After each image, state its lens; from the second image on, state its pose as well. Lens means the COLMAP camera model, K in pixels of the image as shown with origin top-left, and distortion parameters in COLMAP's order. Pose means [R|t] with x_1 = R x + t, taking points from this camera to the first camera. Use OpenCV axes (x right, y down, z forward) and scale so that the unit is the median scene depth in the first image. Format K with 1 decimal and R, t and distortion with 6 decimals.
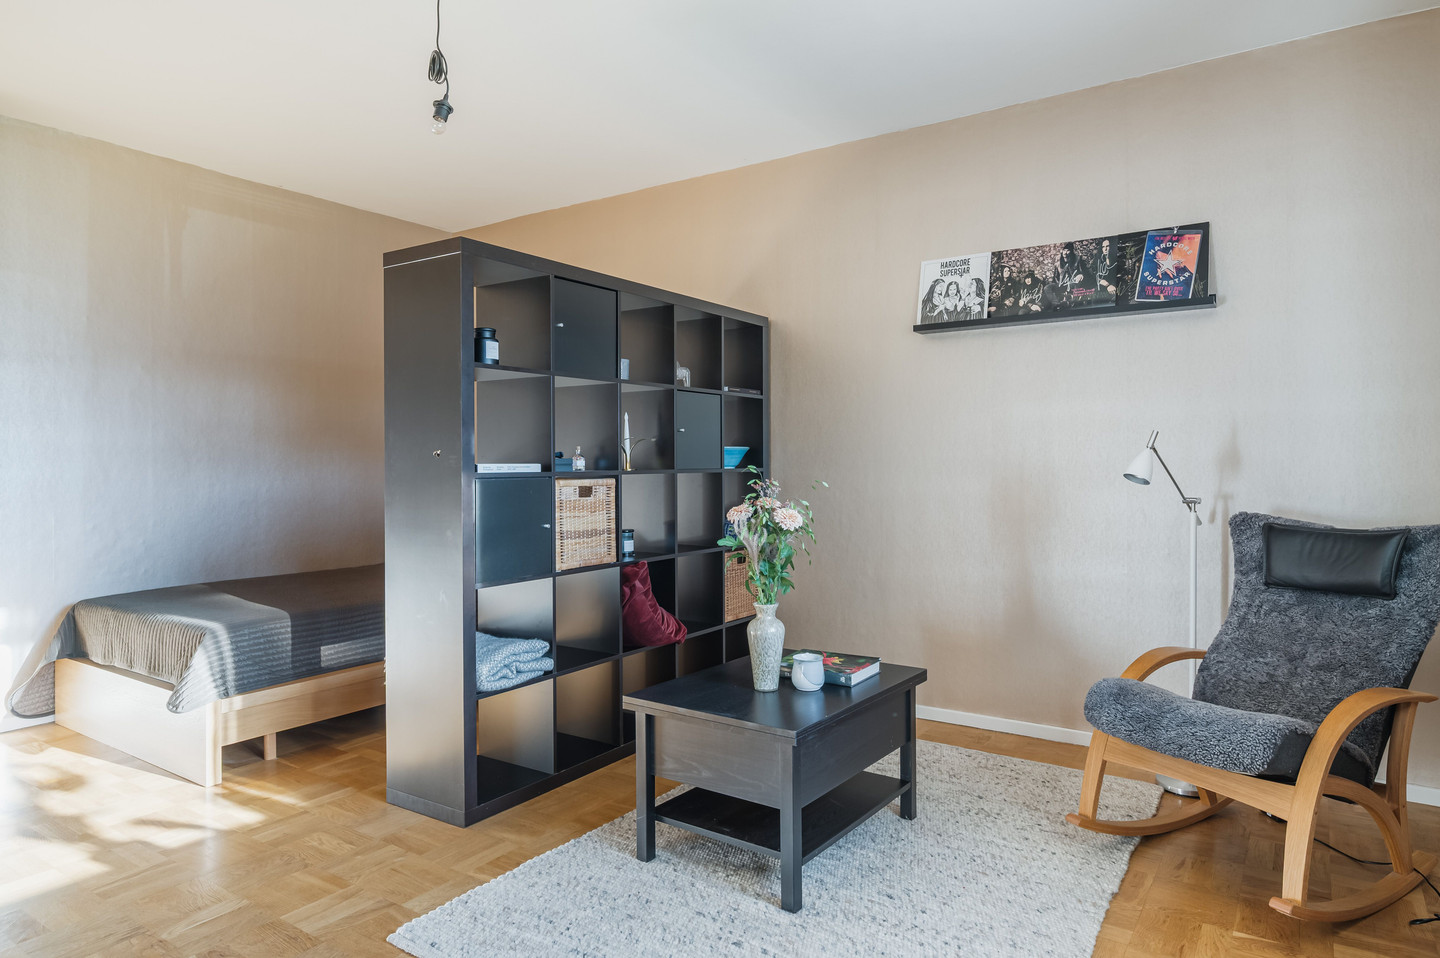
lens RADIAL K [[872.1, 0, 757.2], [0, 872.1, 466.8], [0, 0, 1]] dist [0.000913, 0.002690]
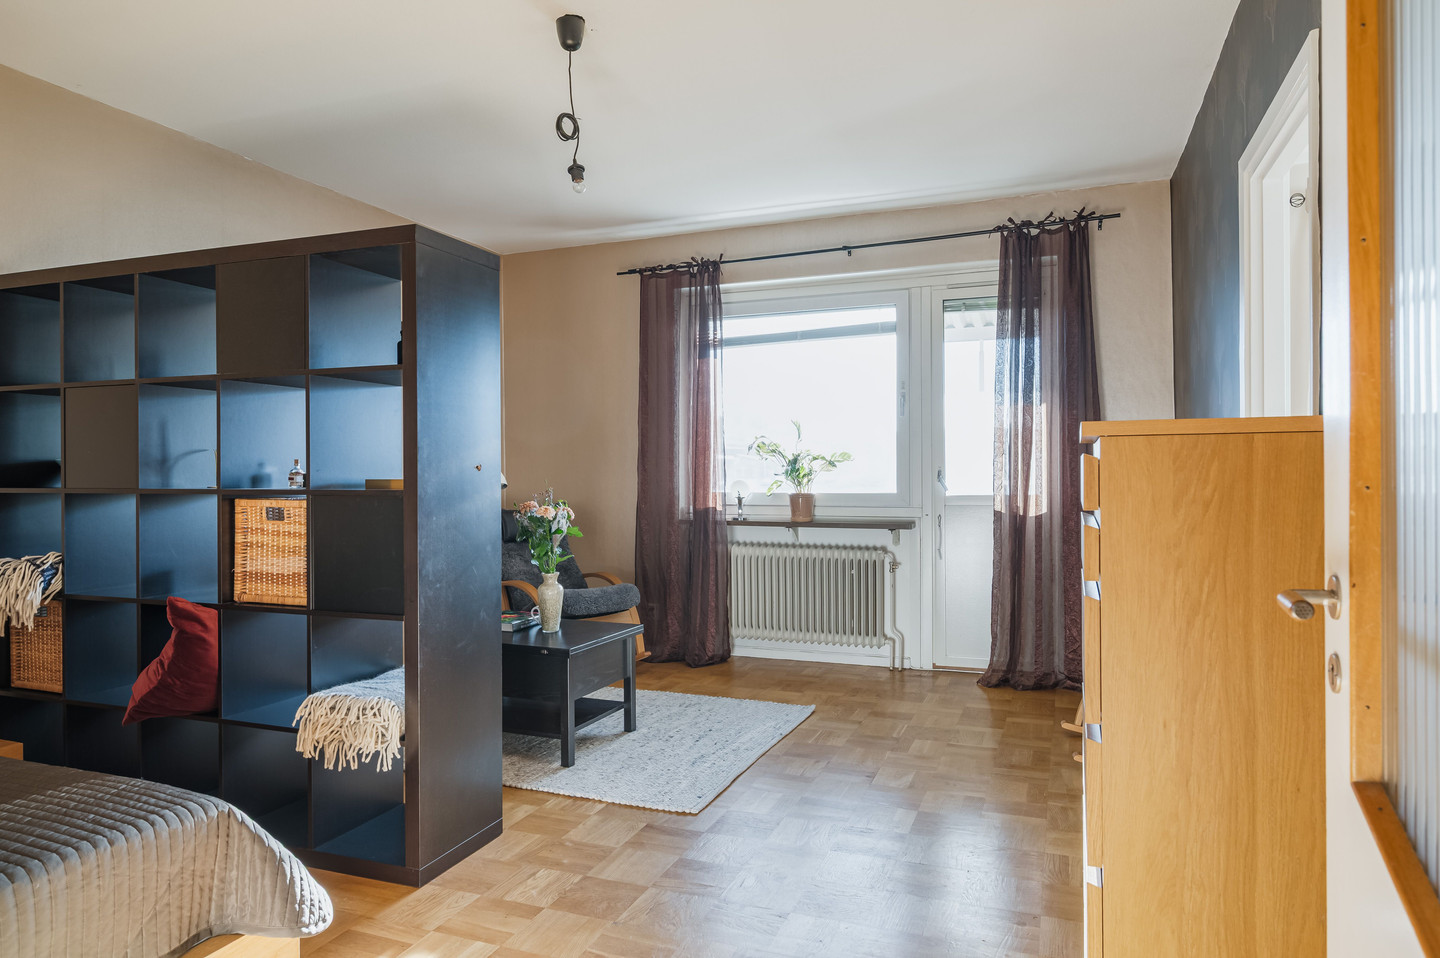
lens RADIAL K [[905.6, 0, 718.6], [0, 905.6, 475.2], [0, 0, 1]] dist [-0.000623, -0.000818]
pose [[-0.202459, -0.003702, 0.979284, -1.136059], [0.009974, 0.999933, 0.005842, -0.012594], [-0.979240, 0.010950, -0.202409, 0.756339]]
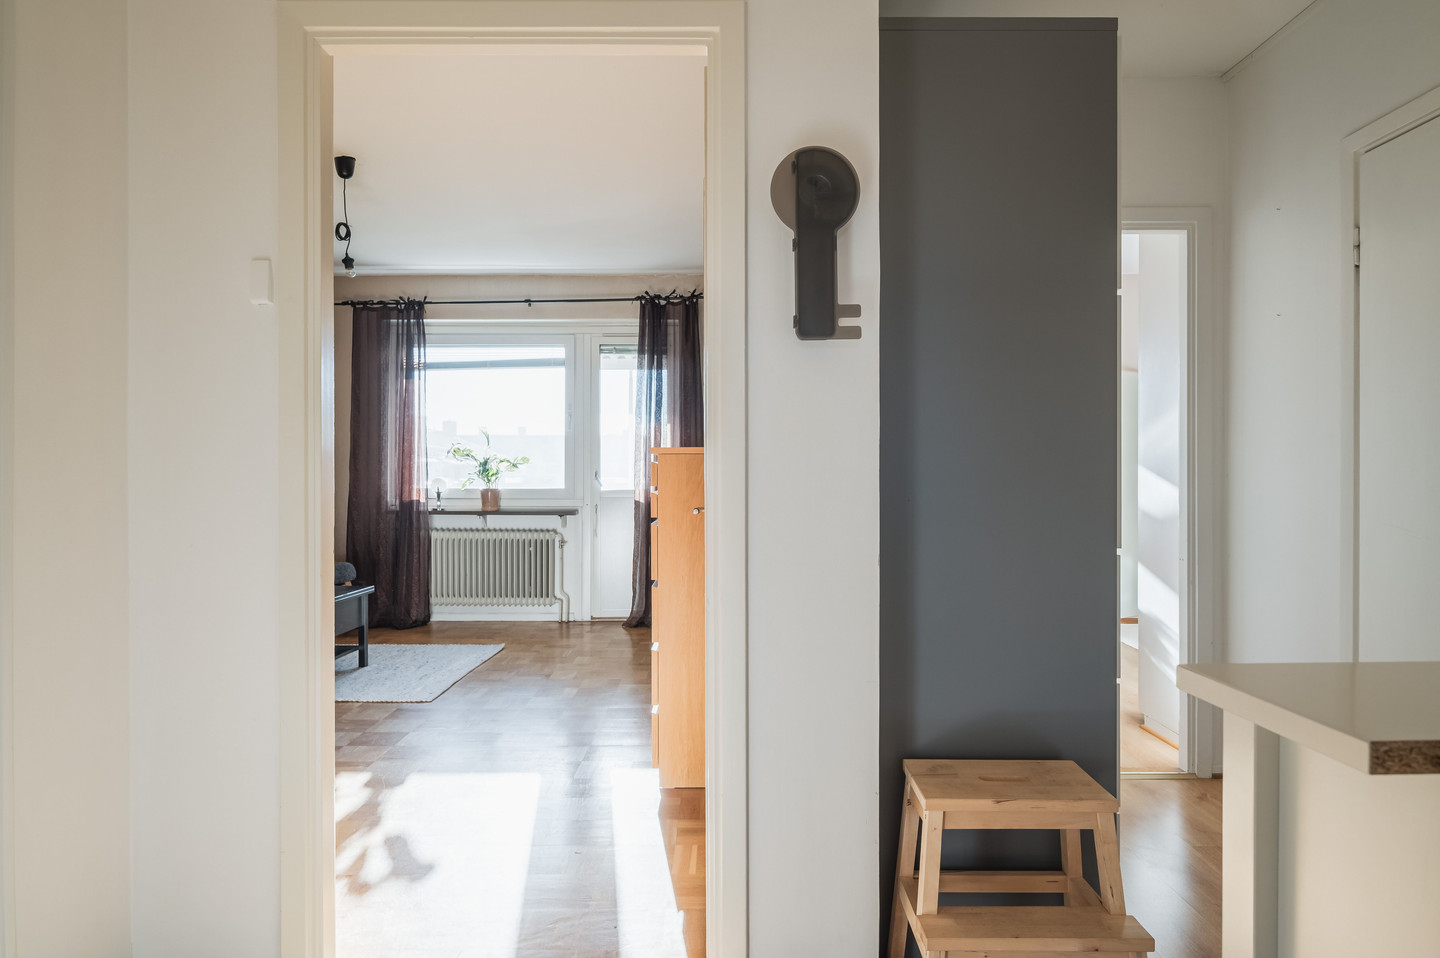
lens RADIAL K [[905.6, 0, 713.0], [0, 905.6, 473.9], [0, 0, 1]] dist [-0.000623, -0.000818]
pose [[-0.534977, -0.001721, 0.844865, -1.572940], [0.002855, 0.999989, 0.003844, -0.009098], [-0.844862, 0.004469, -0.534966, 0.948853]]
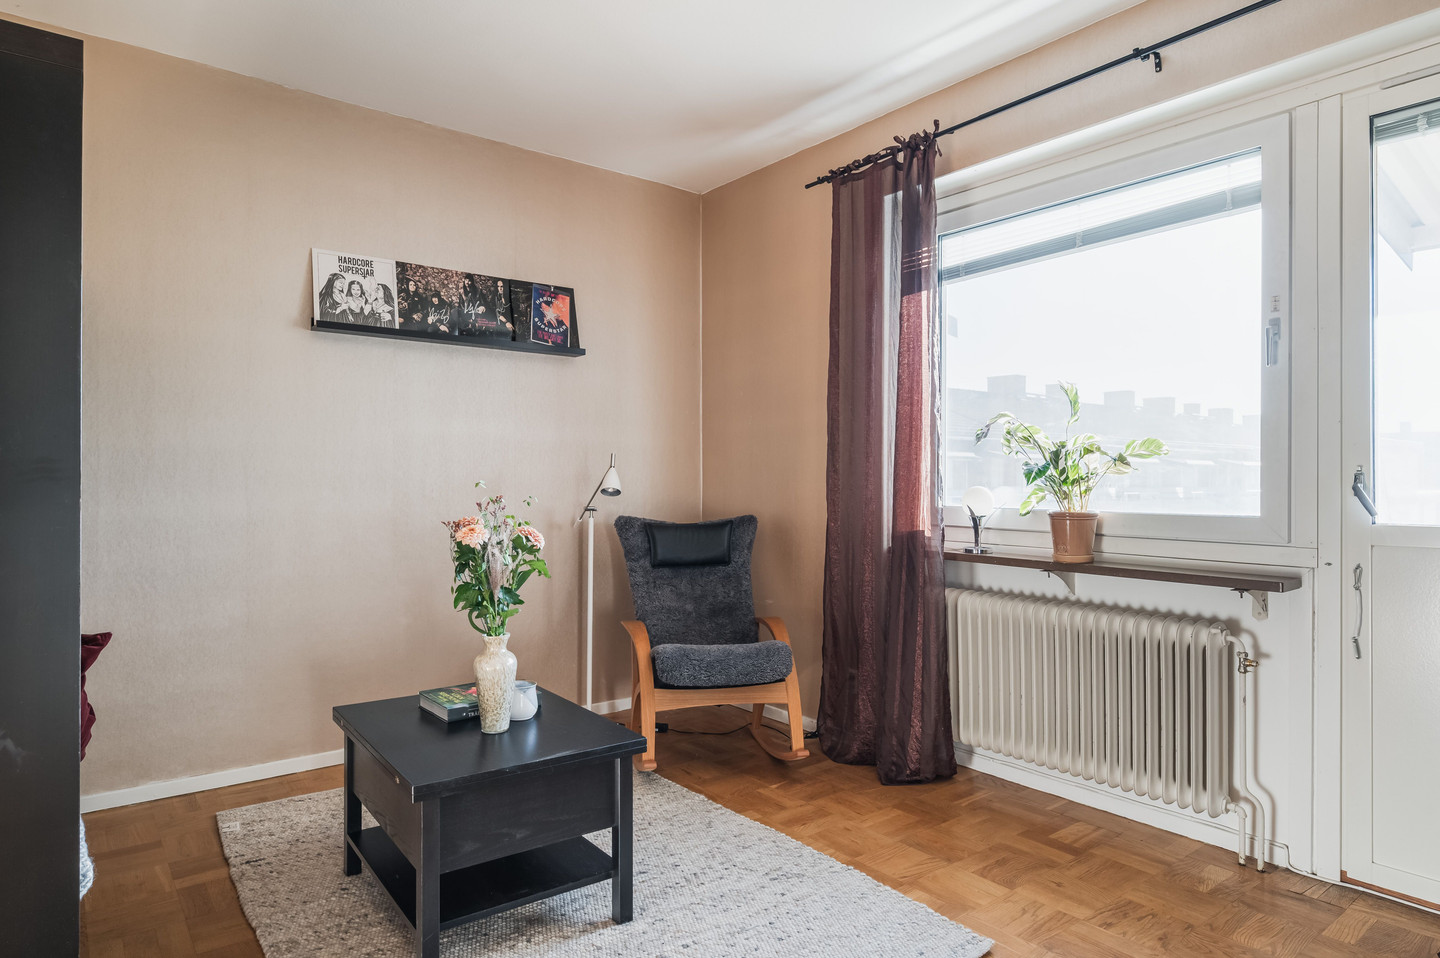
lens RADIAL K [[872.1, 0, 722.7], [0, 872.1, 477.3], [0, 0, 1]] dist [0.000913, 0.002690]
pose [[0.305473, 0.003703, 0.952194, -0.566564], [-0.001421, 0.999993, -0.003433, -0.002316], [-0.952200, -0.000305, 0.305476, 0.369674]]
